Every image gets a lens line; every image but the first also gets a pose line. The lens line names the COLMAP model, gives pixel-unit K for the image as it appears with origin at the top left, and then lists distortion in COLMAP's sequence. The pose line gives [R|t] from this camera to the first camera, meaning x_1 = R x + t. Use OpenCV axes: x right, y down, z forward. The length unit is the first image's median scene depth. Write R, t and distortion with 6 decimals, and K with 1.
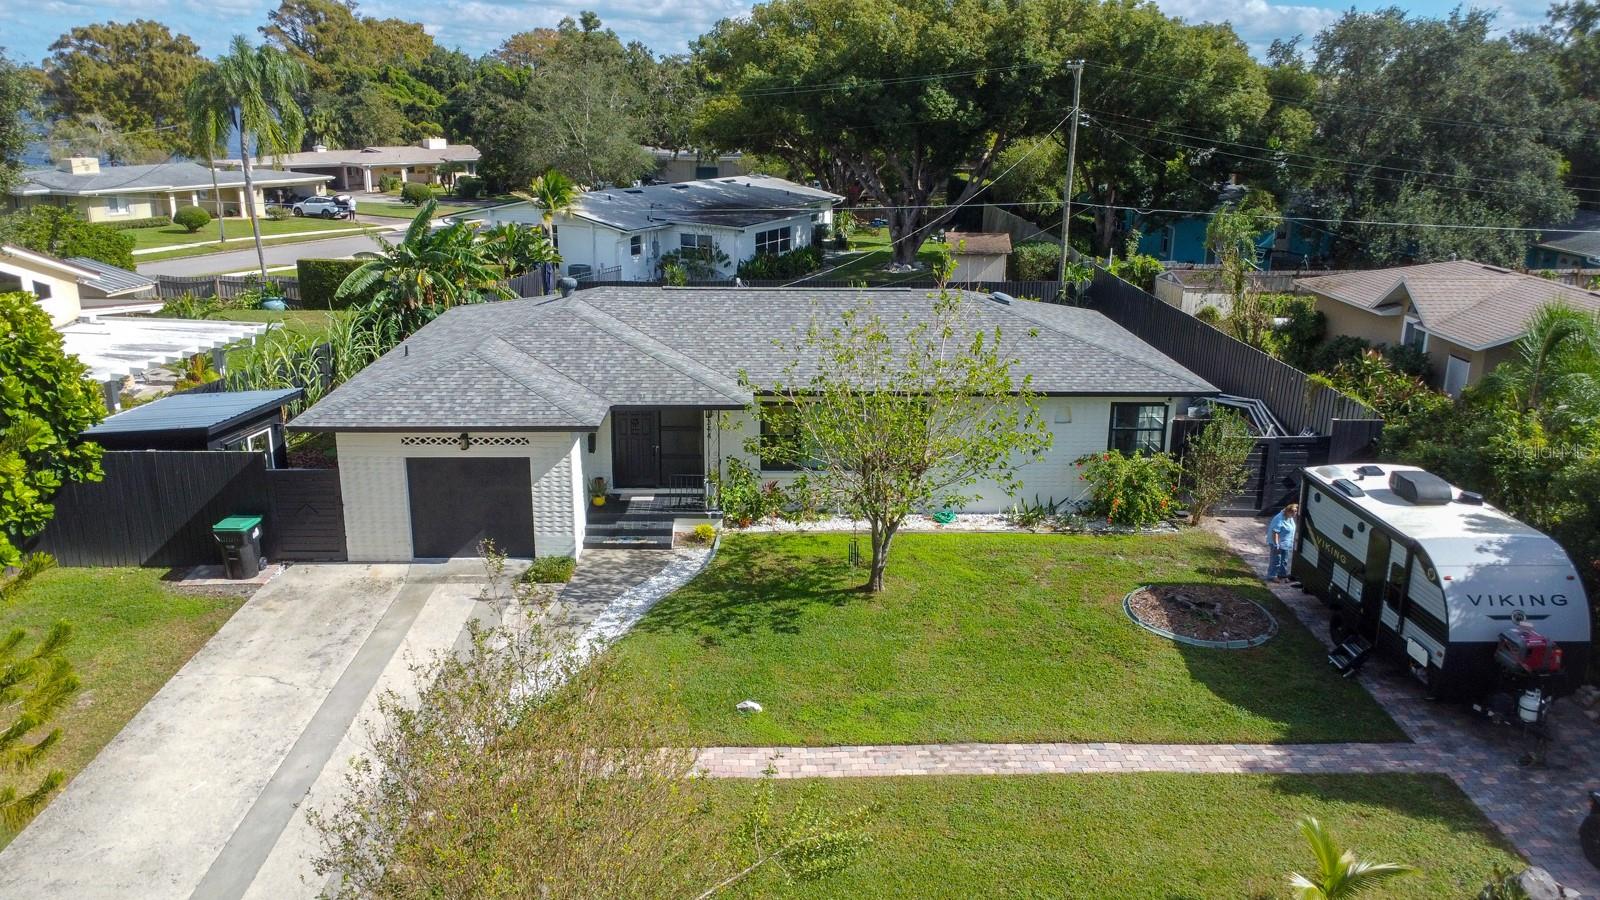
lens RADIAL K [[1205.8, 0, 800.0], [0, 1205.8, 450.0], [0, 0, 1]] dist [0.004569, -0.003823]
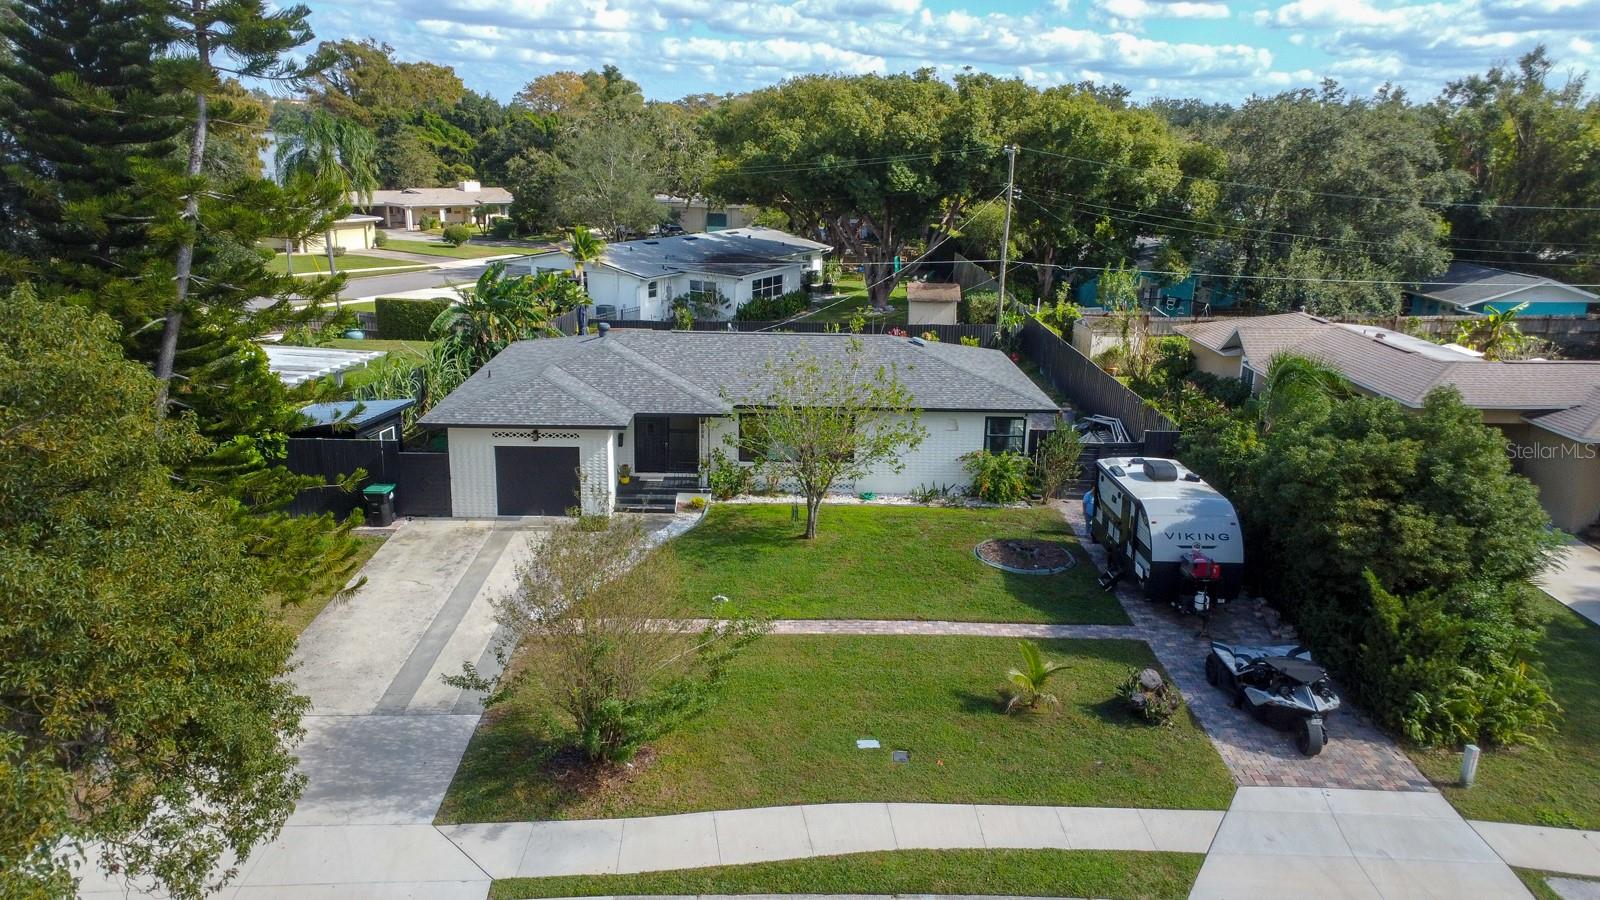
lens RADIAL K [[1200.2, 0, 800.0], [0, 1200.2, 450.0], [0, 0, 1]] dist [0.114417, 0.001615]
pose [[0.999860, 0.013225, -0.010280, 0.034551], [-0.013468, 0.999621, -0.024013, 0.023409], [0.009959, 0.024148, 0.999659, -0.266577]]
